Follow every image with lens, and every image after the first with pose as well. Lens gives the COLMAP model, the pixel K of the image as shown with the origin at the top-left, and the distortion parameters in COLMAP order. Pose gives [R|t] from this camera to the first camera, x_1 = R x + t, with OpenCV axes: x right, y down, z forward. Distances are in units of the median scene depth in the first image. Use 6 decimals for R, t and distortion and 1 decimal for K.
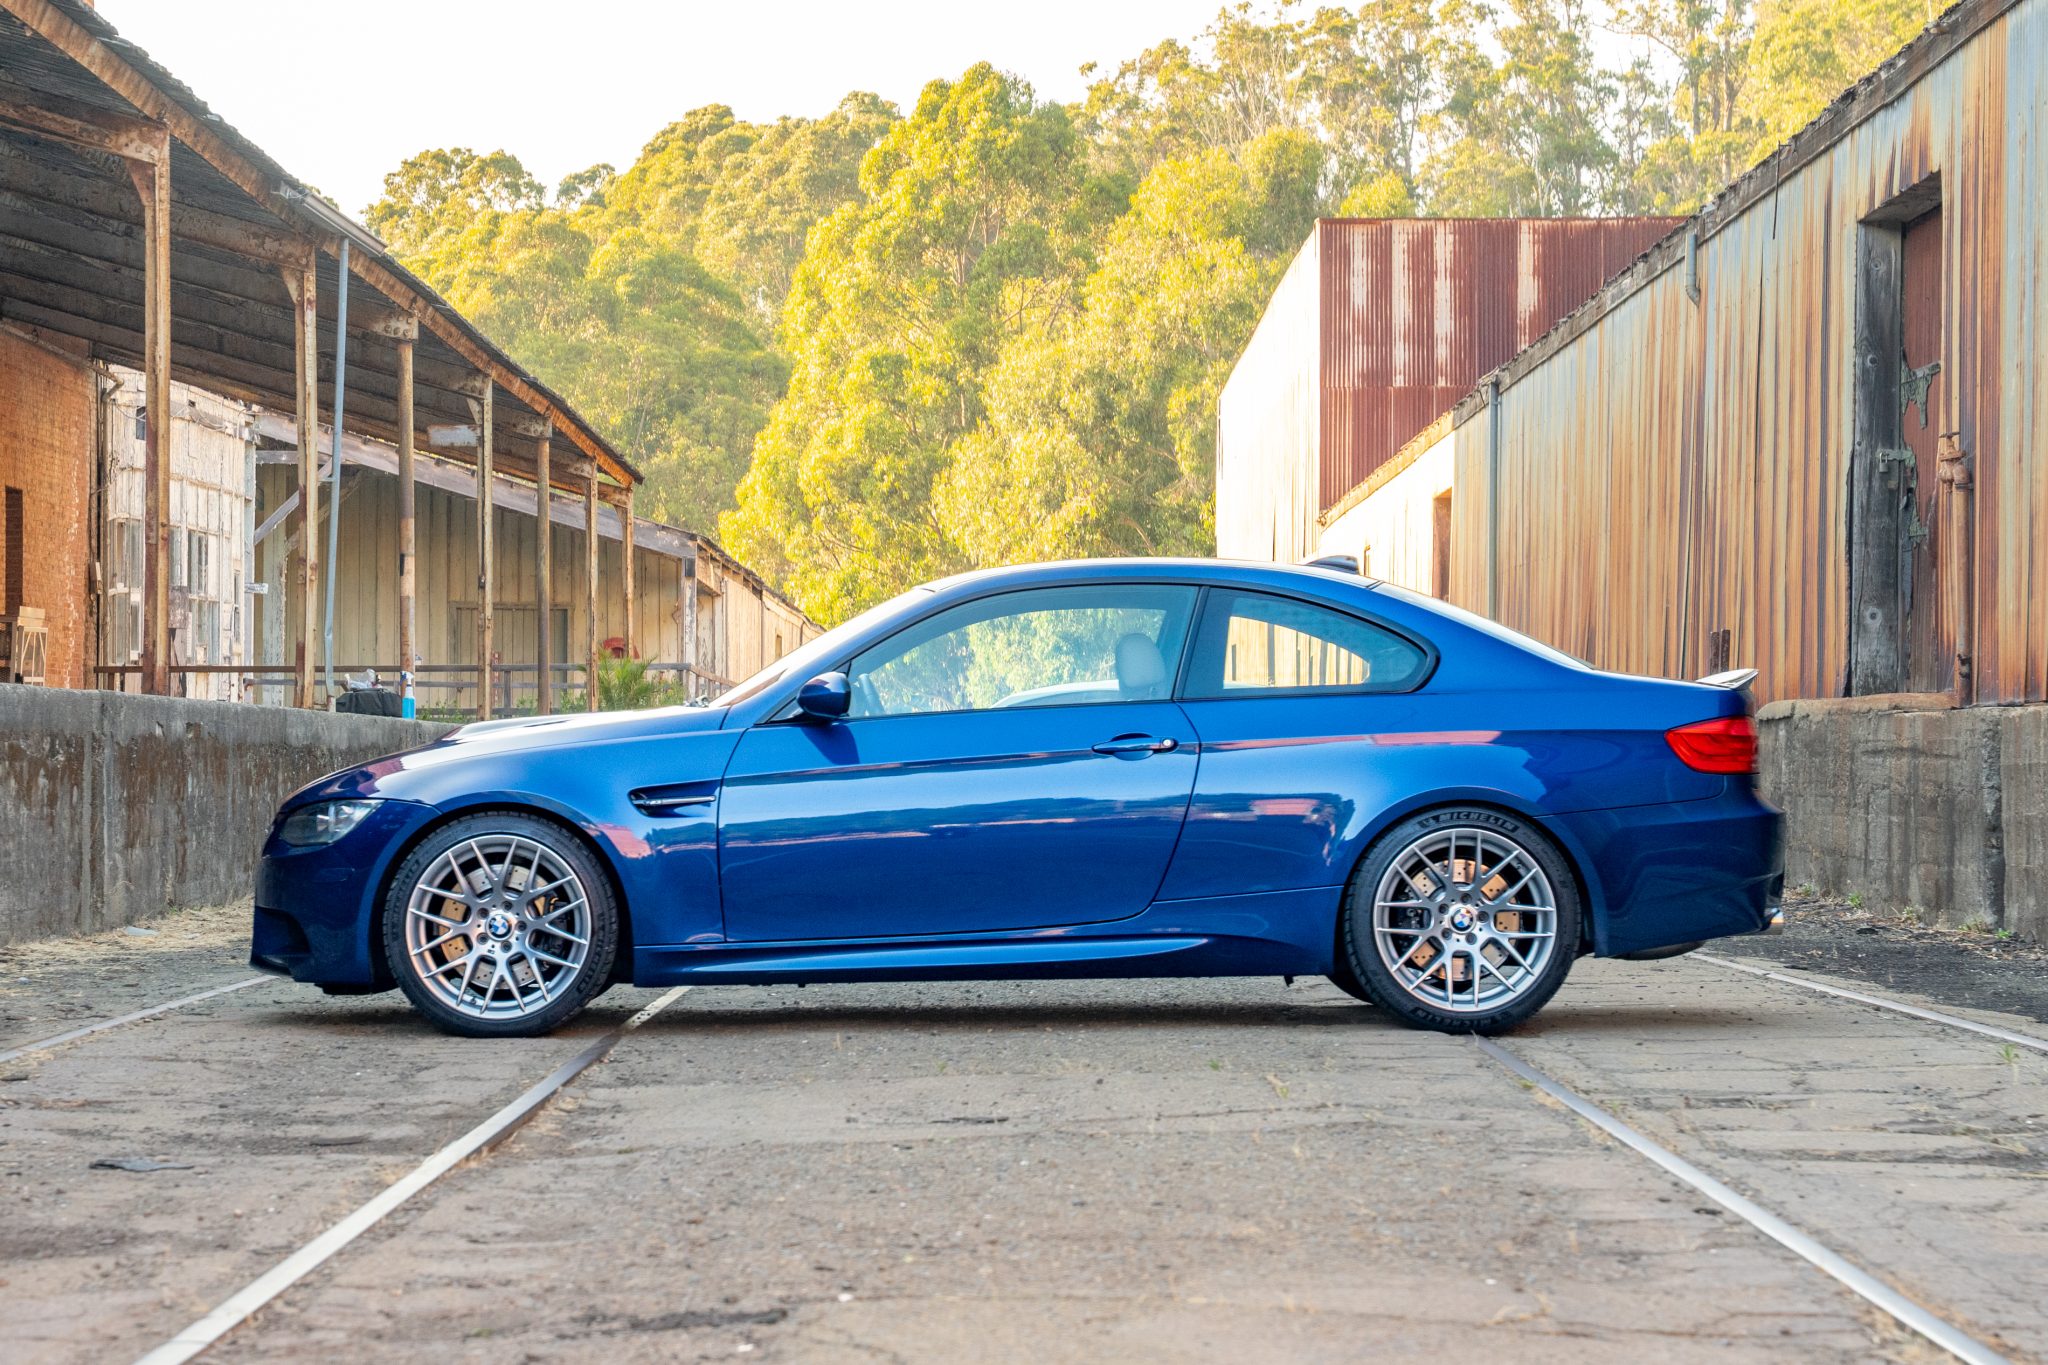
lens RADIAL K [[4476.9, 0, 999.0], [0, 4476.9, 633.5], [0, 0, 1]] dist [0.255998, 0.186165]
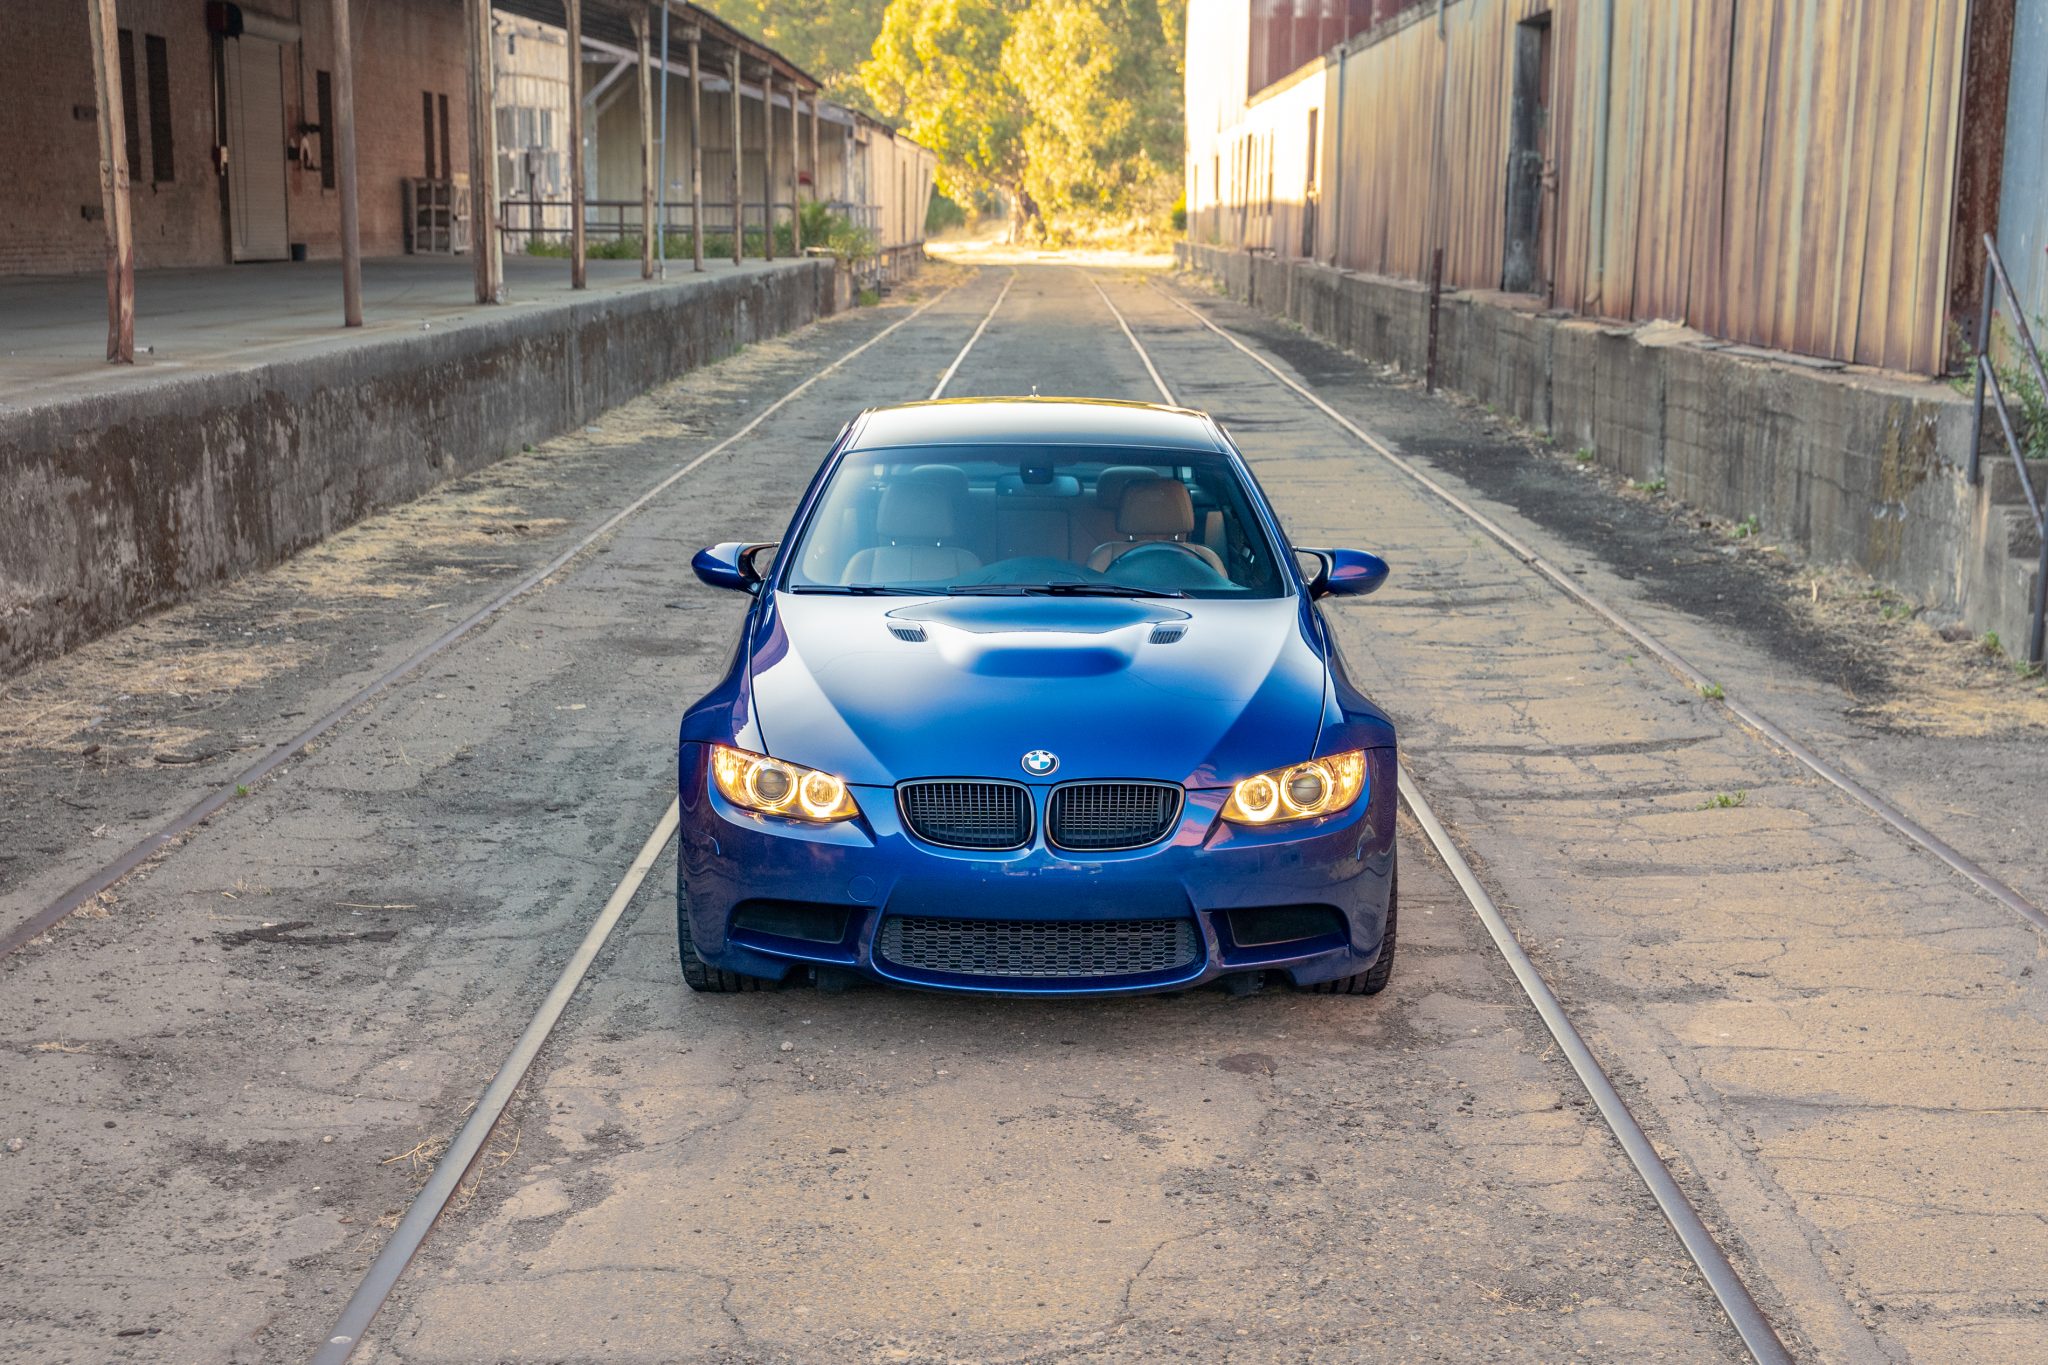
lens RADIAL K [[3125.8, 0, 1023.4], [0, 3125.8, 704.9], [0, 0, 1]] dist [0.099443, 0.051453]
pose [[0.999954, 0.006674, -0.006921, 0.001739], [-0.005208, 0.981054, 0.193666, -0.031195], [0.008082, -0.193621, 0.981043, -0.133088]]
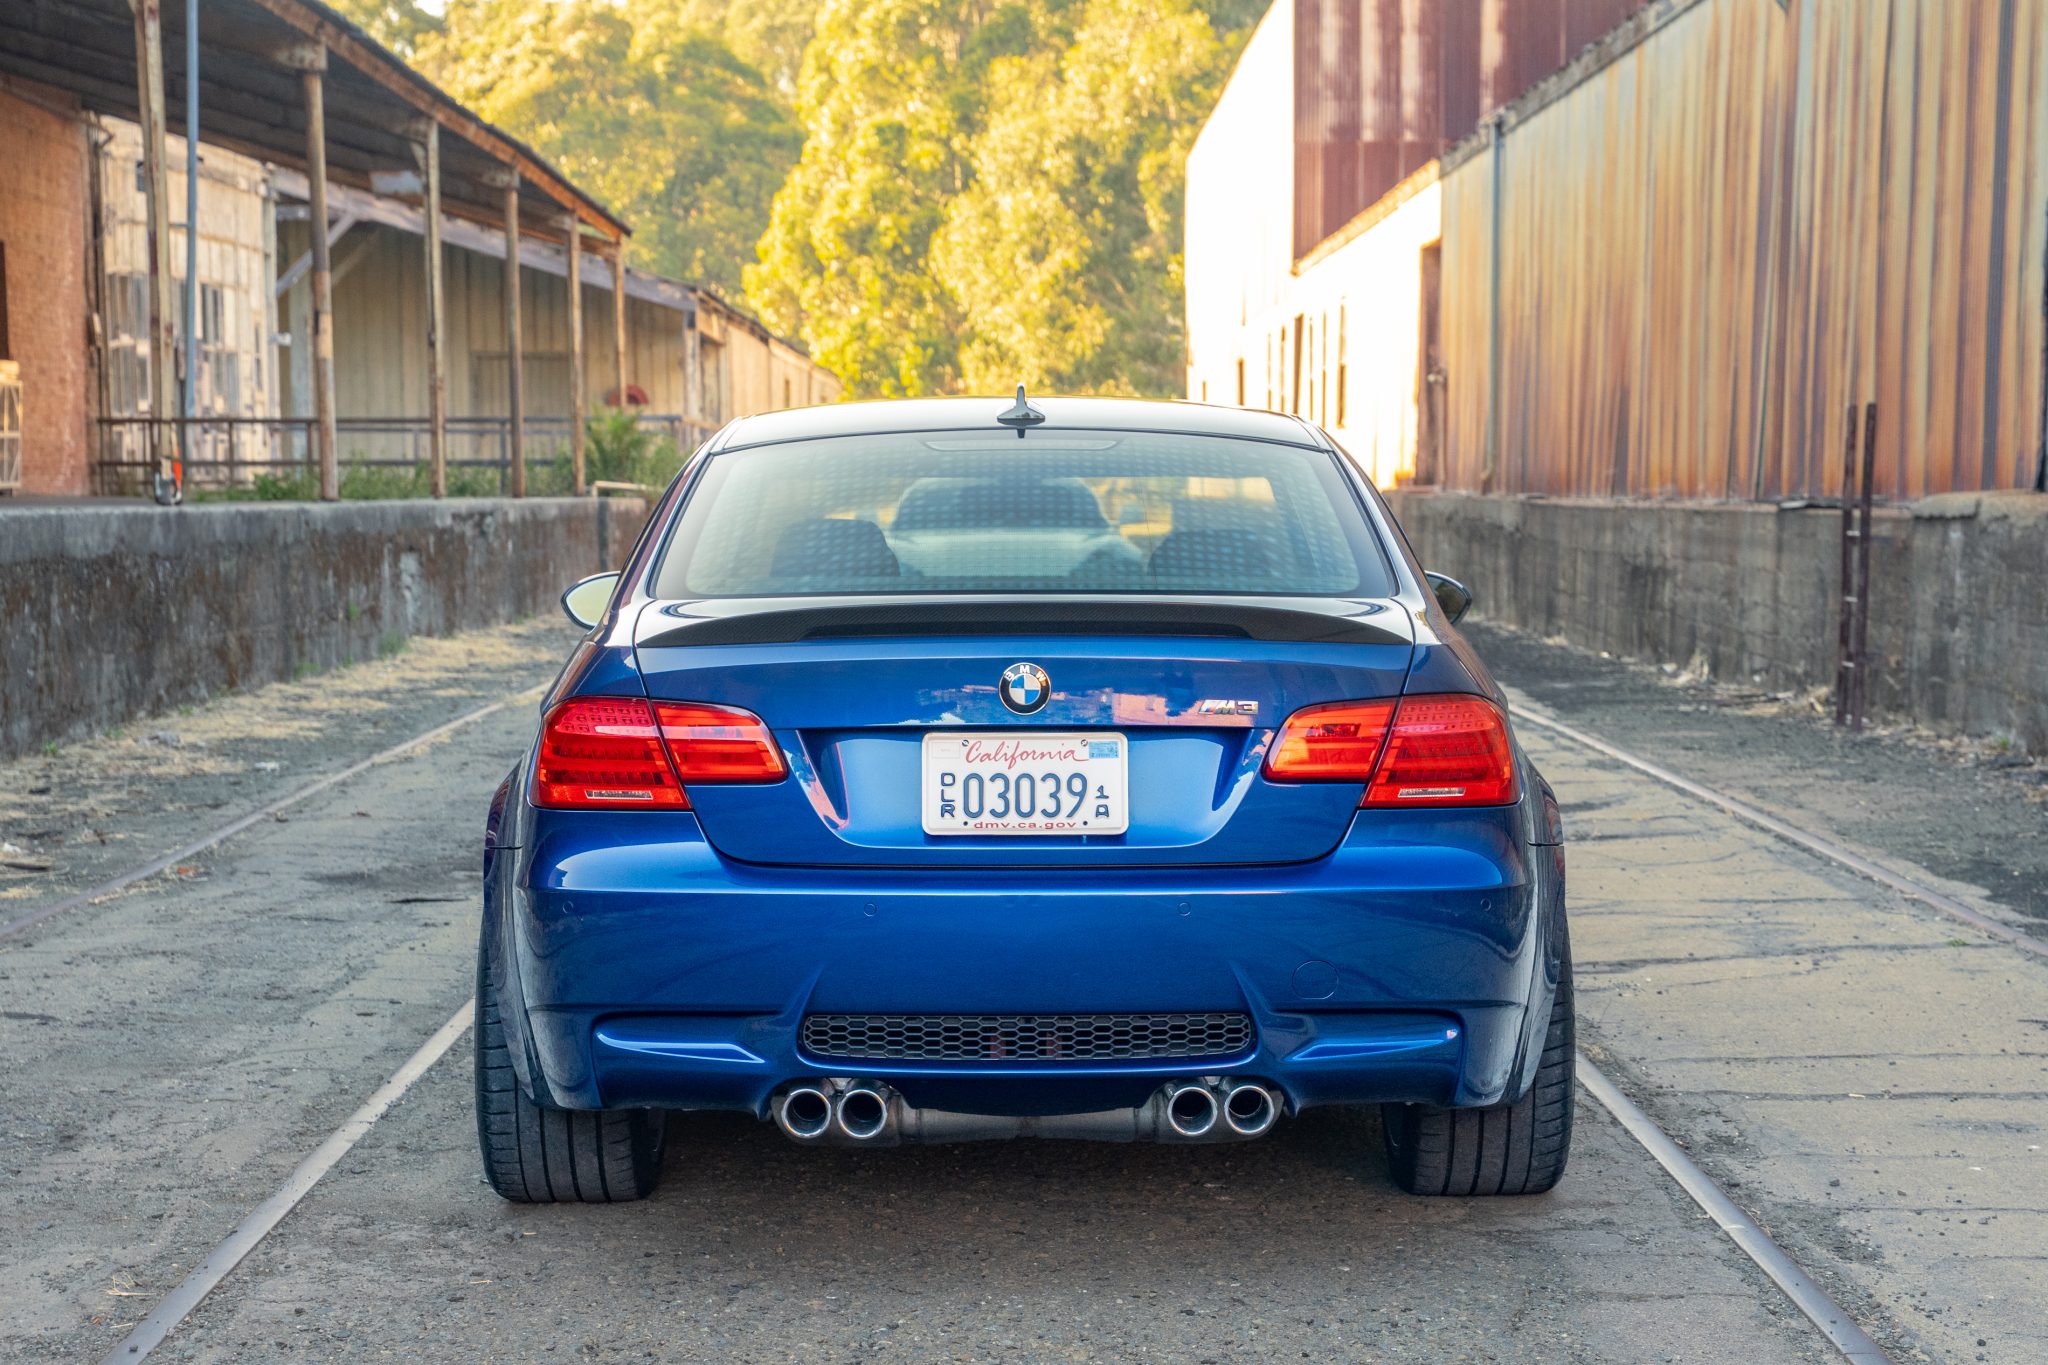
lens RADIAL K [[3463.9, 0, 1012.2], [0, 3463.9, 706.4], [0, 0, 1]] dist [0.122459, 0.304654]
pose [[0.999979, -0.005291, 0.003769, 0.002821], [0.004892, 0.995082, 0.098934, -0.004580], [-0.004274, -0.098914, 0.995087, 0.182684]]
